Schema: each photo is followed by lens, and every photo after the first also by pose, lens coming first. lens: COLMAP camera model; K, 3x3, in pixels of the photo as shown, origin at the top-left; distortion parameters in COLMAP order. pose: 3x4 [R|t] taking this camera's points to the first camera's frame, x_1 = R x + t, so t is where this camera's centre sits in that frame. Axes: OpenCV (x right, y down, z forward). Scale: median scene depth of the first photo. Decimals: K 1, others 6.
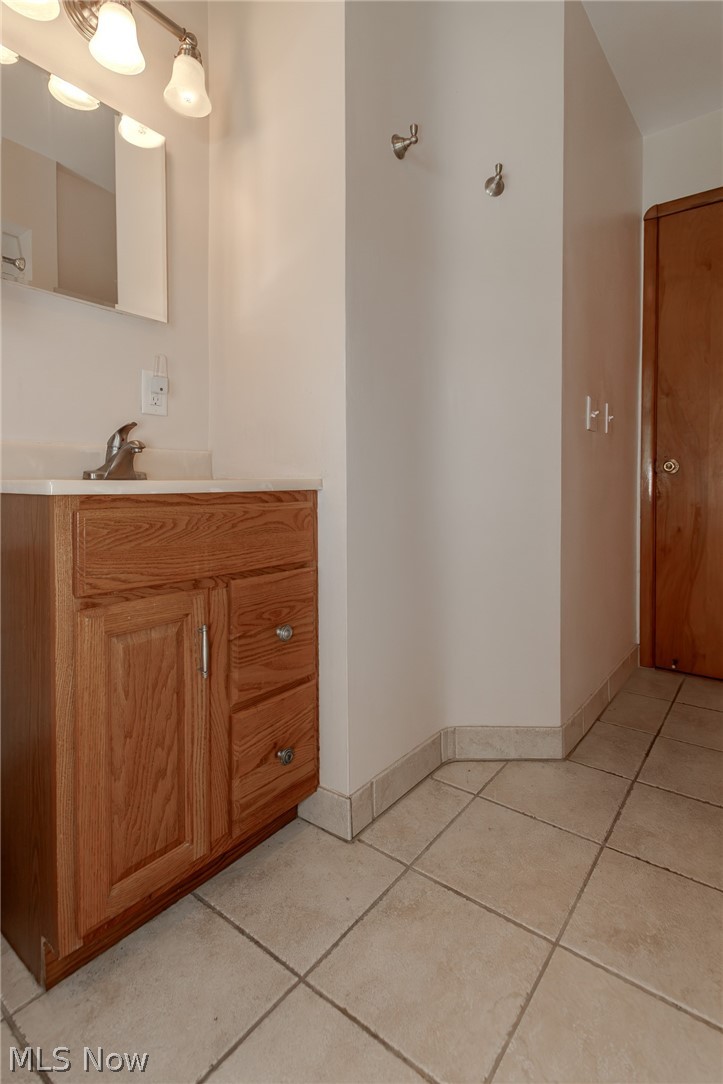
lens RADIAL K [[526.6, 0, 362.1], [0, 526.6, 540.6], [0, 0, 1]] dist [0.000402, -0.000865]
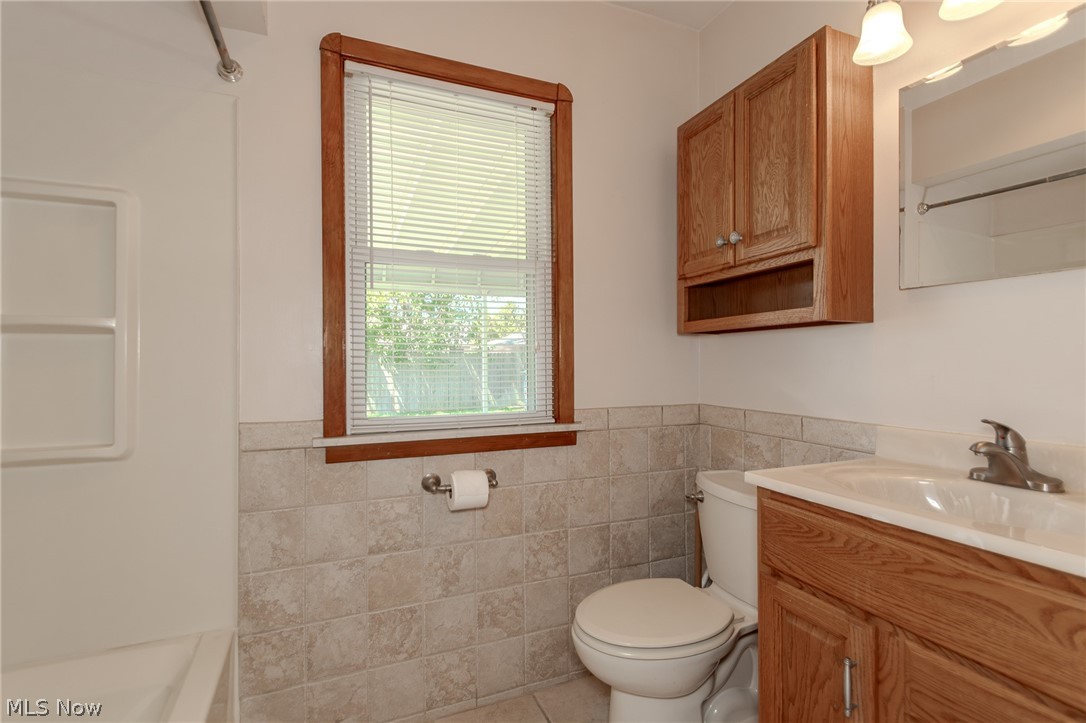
lens RADIAL K [[527.6, 0, 543.8], [0, 527.6, 360.2], [0, 0, 1]] dist [0.000402, -0.000865]
pose [[-0.495191, -0.003828, -0.868776, 0.739218], [-0.097927, 0.993863, 0.051438, -0.341422], [0.863248, 0.110548, -0.492527, 0.919651]]
